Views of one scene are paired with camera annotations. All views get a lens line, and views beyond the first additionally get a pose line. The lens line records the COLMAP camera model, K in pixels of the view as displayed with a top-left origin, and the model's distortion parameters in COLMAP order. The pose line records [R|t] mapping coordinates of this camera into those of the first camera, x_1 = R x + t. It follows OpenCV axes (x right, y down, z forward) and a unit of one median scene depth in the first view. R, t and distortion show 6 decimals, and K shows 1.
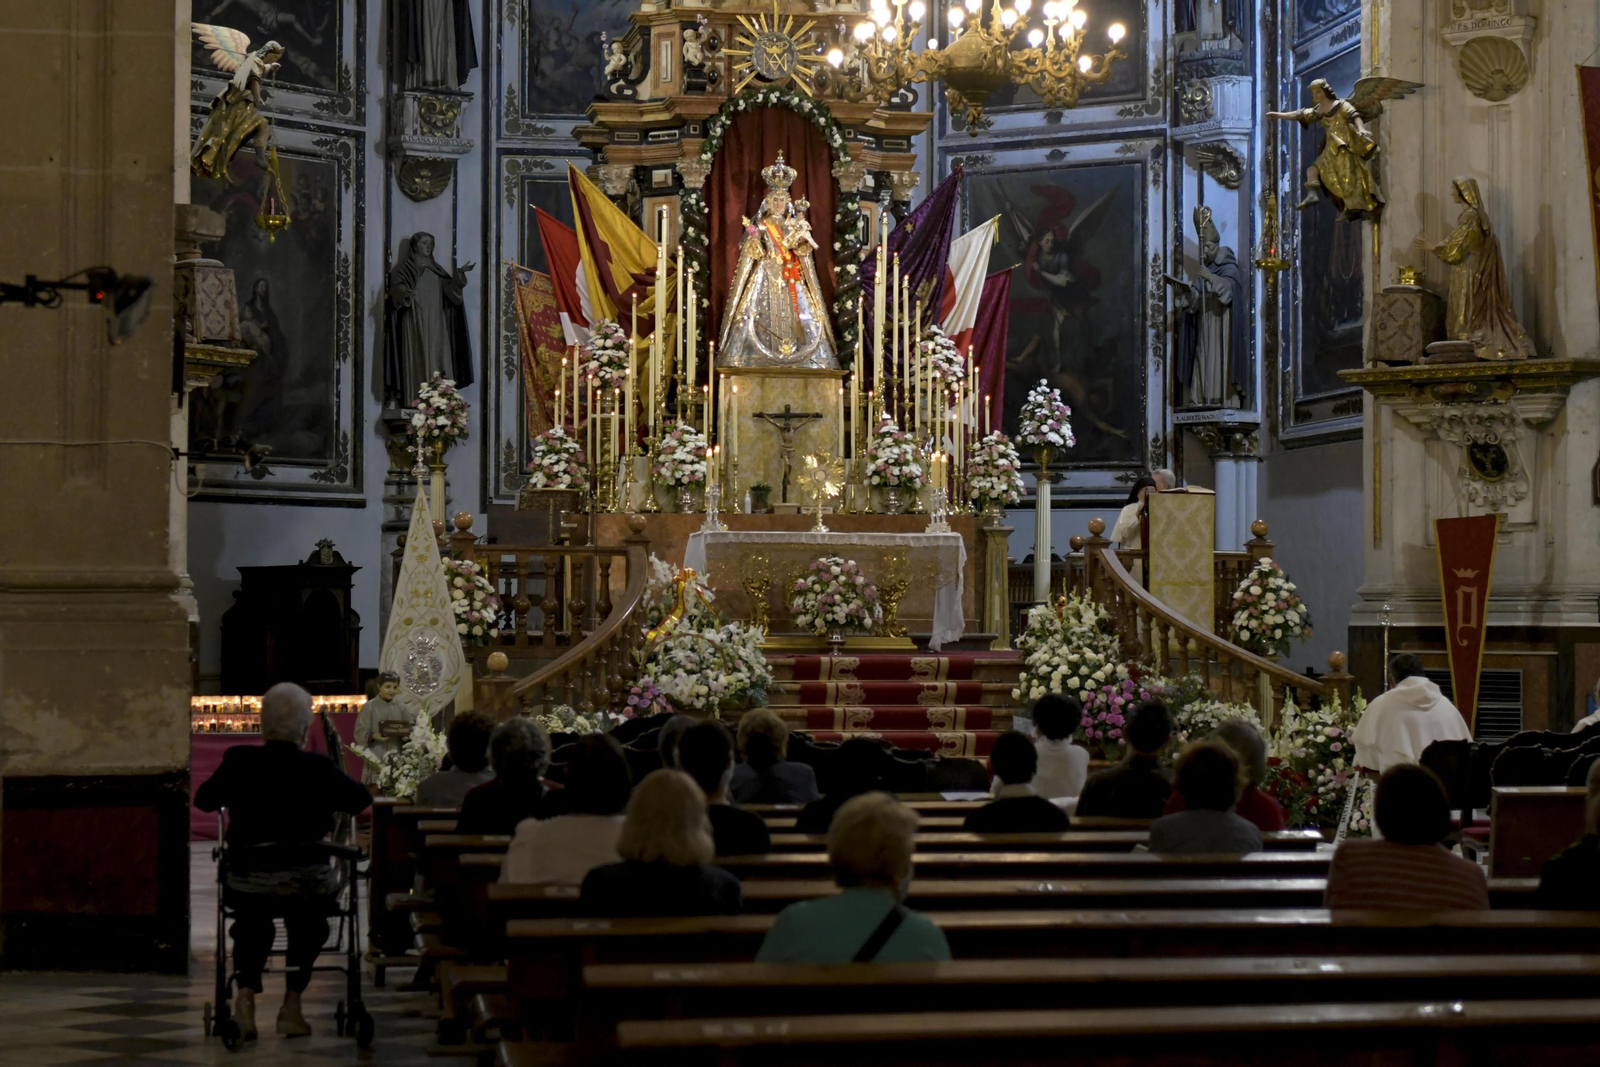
lens RADIAL K [[3448.8, 0, 805.6], [0, 3448.8, 485.5], [0, 0, 1]] dist [-0.004098, 0.034063]
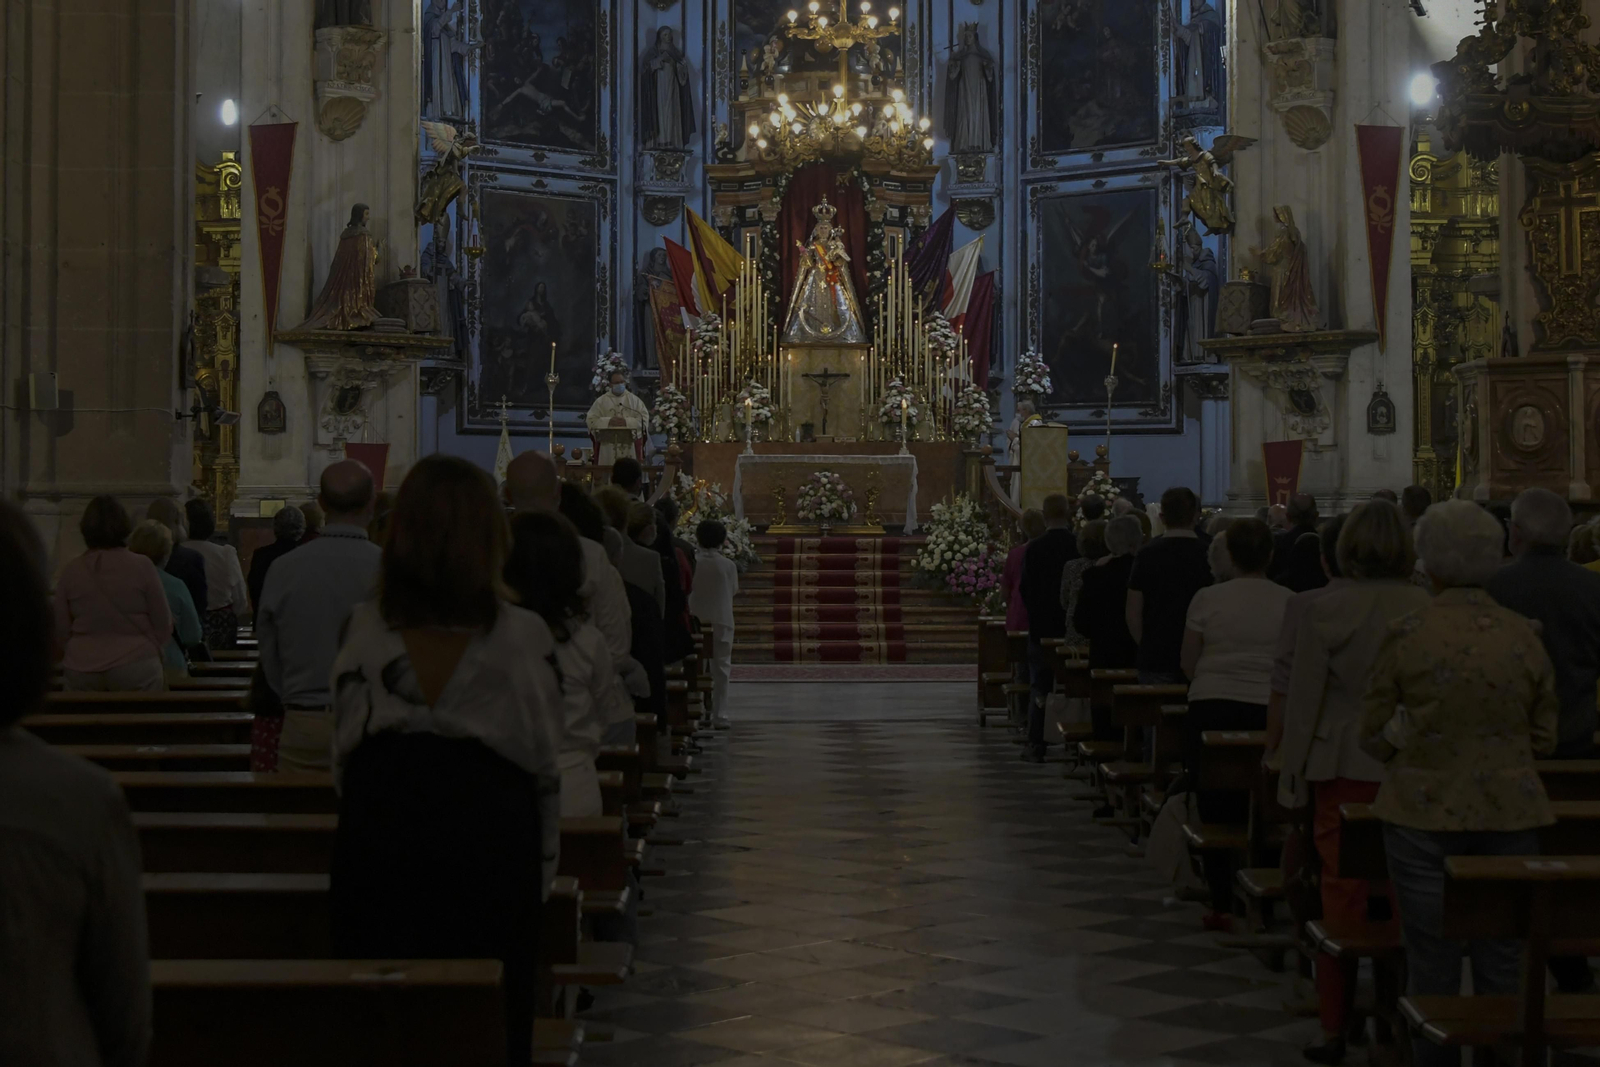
lens RADIAL K [[2676.3, 0, 807.8], [0, 2676.3, 430.0], [0, 0, 1]] dist [-0.023236, 0.016513]
pose [[0.986487, -0.007833, -0.163652, 0.170380], [0.008906, 0.999943, 0.005826, -0.003582], [0.163597, -0.007205, 0.986501, -0.124375]]
